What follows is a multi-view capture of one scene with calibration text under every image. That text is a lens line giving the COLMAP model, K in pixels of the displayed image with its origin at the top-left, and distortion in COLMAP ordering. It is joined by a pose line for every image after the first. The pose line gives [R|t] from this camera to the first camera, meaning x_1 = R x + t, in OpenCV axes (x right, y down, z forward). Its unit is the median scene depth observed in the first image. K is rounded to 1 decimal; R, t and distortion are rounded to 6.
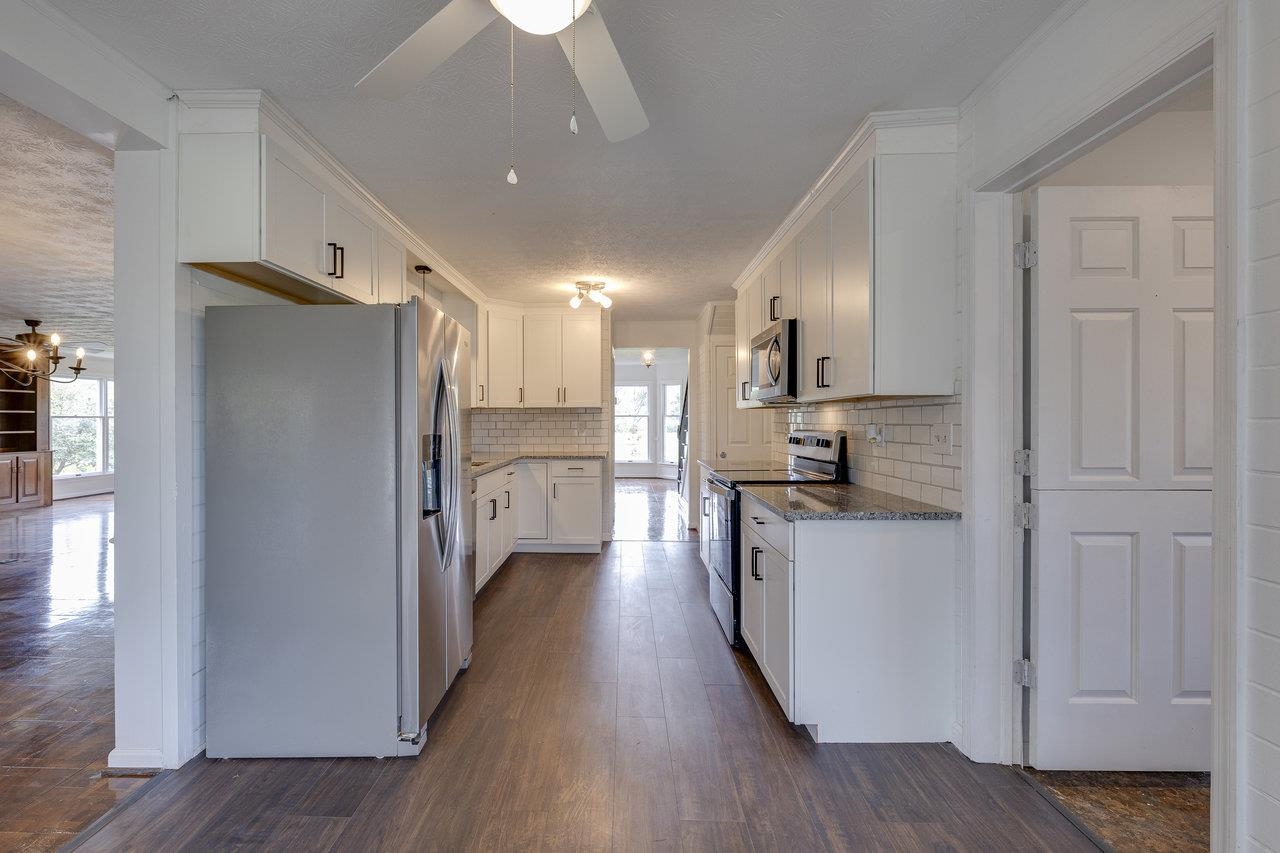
lens RADIAL K [[537.5, 0, 635.3], [0, 537.5, 413.2], [0, 0, 1]] dist [-0.000075, 0.000299]
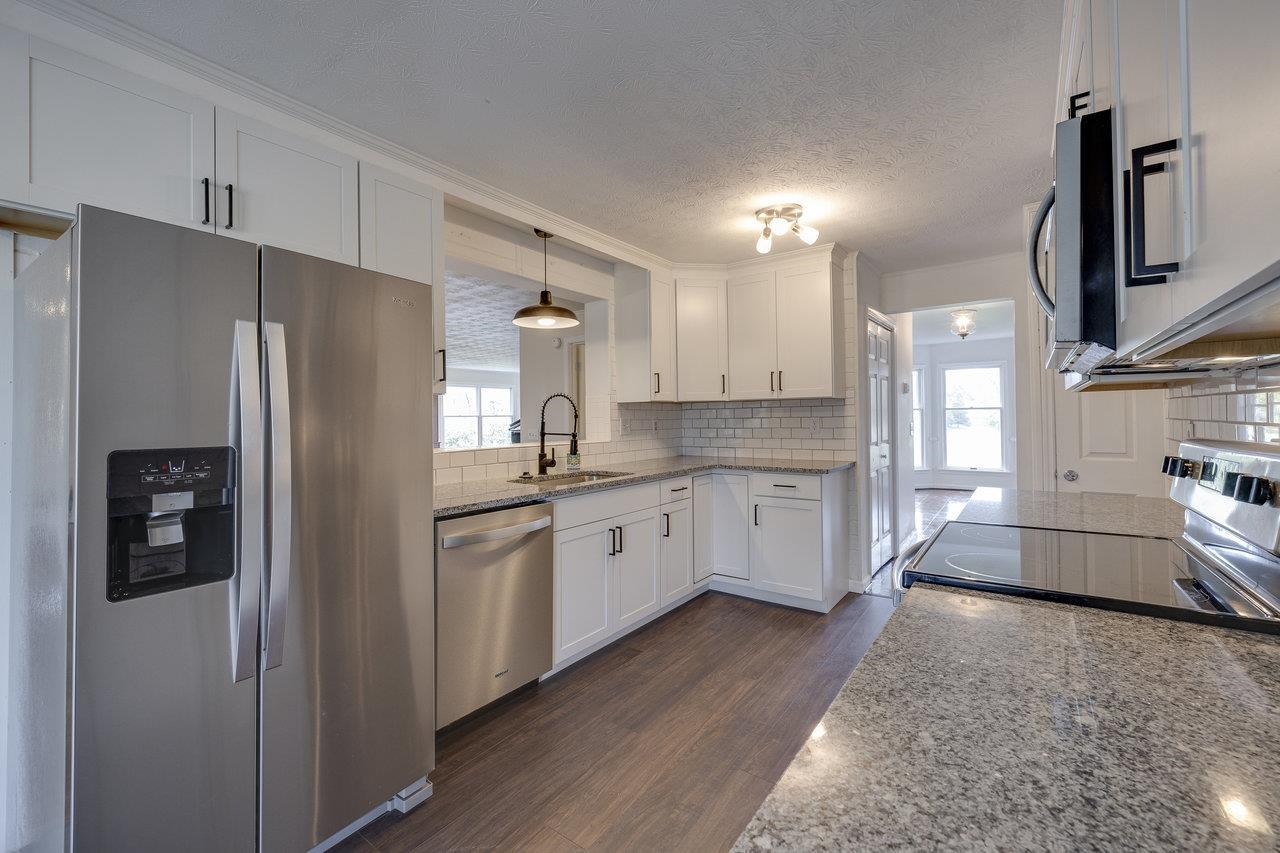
lens RADIAL K [[537.5, 0, 635.3], [0, 537.5, 413.2], [0, 0, 1]] dist [-0.000075, 0.000299]
pose [[0.810406, -0.011799, -0.585750, 0.139302], [0.017863, 0.999830, 0.004574, 0.001907], [0.585597, -0.014170, 0.810479, 0.314878]]
